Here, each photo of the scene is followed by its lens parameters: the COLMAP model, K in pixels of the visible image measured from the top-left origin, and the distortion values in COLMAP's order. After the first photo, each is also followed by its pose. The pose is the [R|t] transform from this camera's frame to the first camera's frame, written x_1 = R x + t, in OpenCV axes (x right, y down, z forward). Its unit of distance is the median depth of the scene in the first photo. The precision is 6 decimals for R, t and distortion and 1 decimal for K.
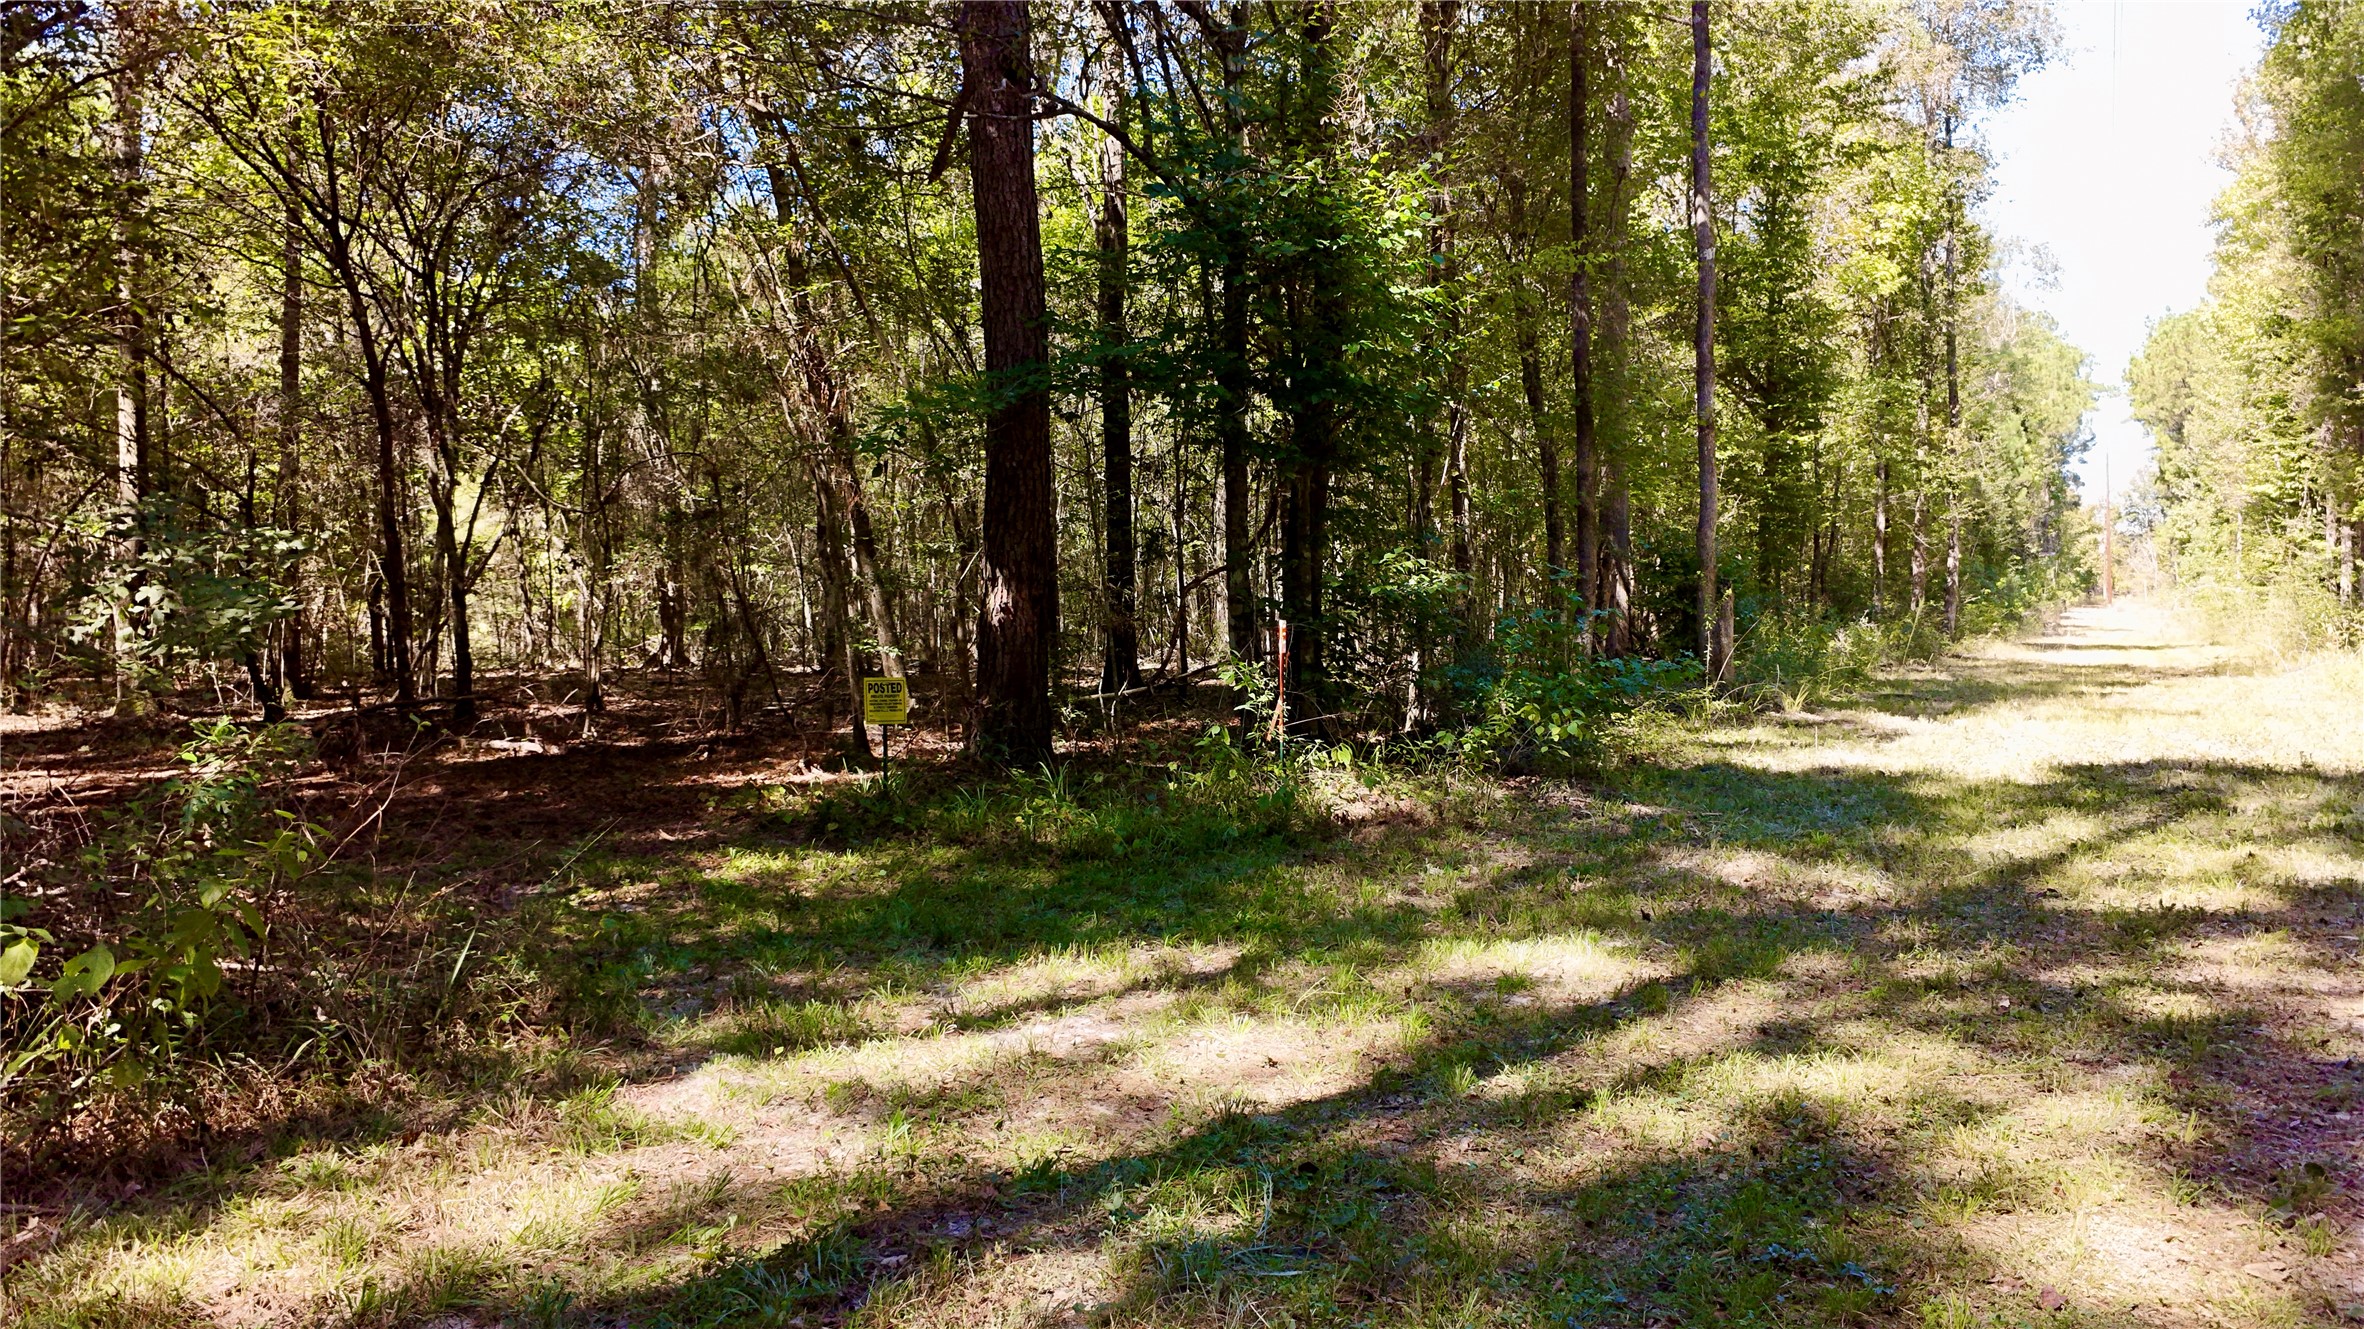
lens RADIAL K [[1789.6, 0, 1182.0], [0, 1789.6, 664.5], [0, 0, 1]] dist [-0.006410, -0.002495]
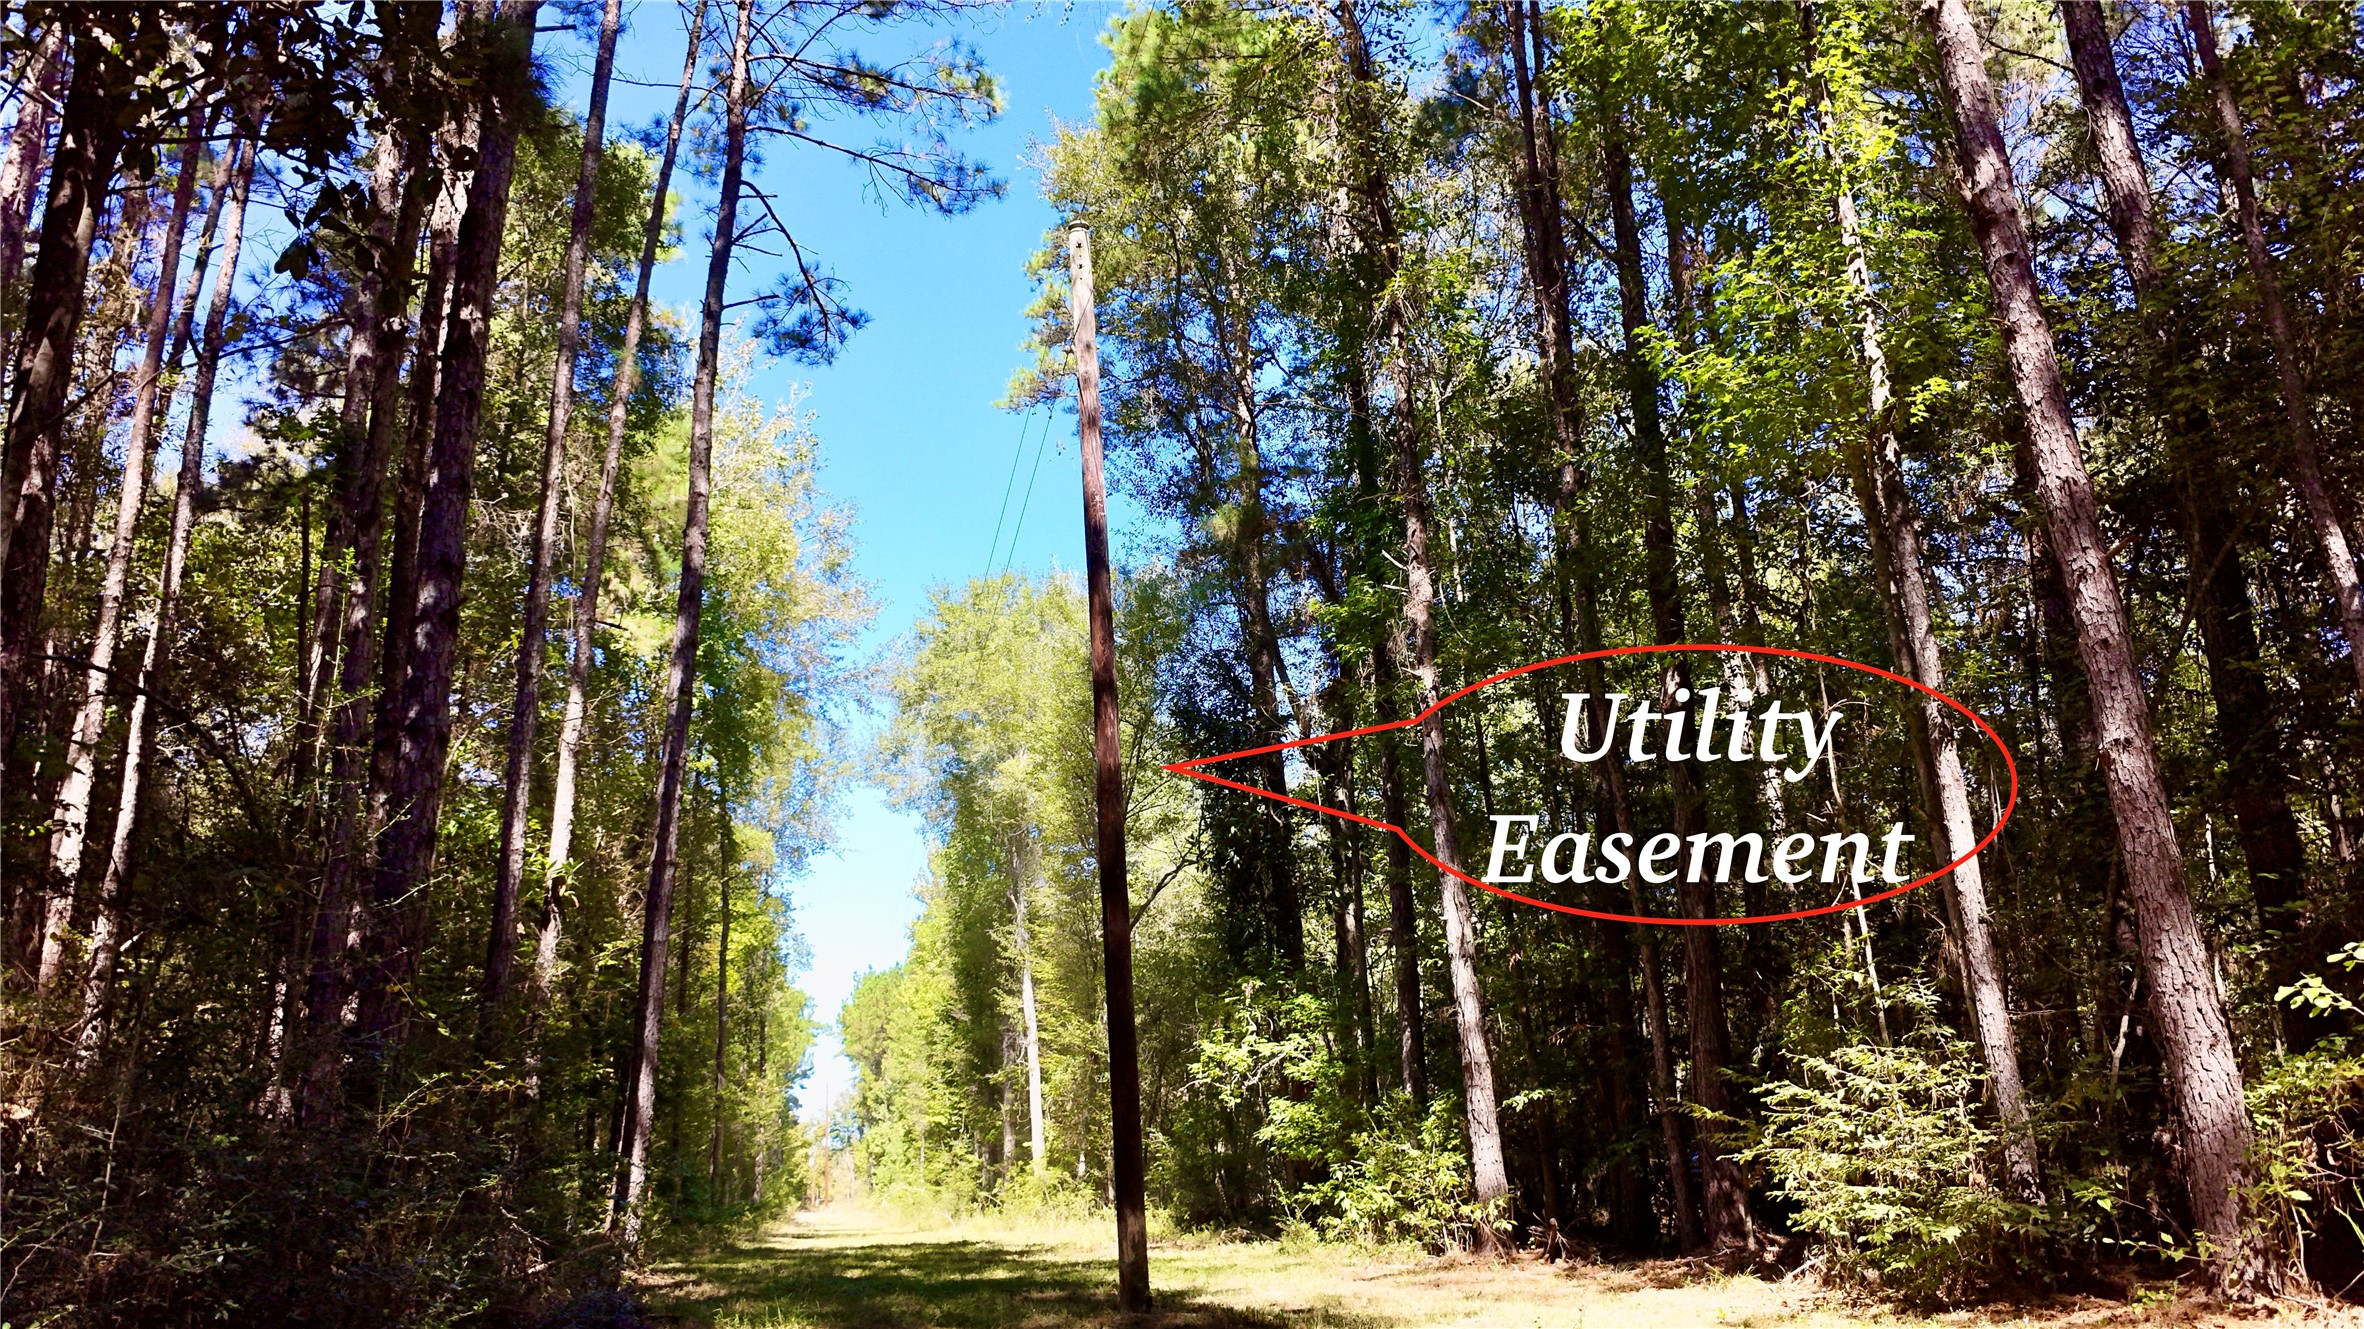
lens RADIAL K [[1789.6, 0, 1182.0], [0, 1789.6, 664.5], [0, 0, 1]] dist [-0.006410, -0.002495]
pose [[0.777193, 0.166358, 0.606875, -0.161824], [0.043361, 0.947971, -0.315389, 0.017297], [-0.627767, 0.271433, 0.729543, -0.253067]]
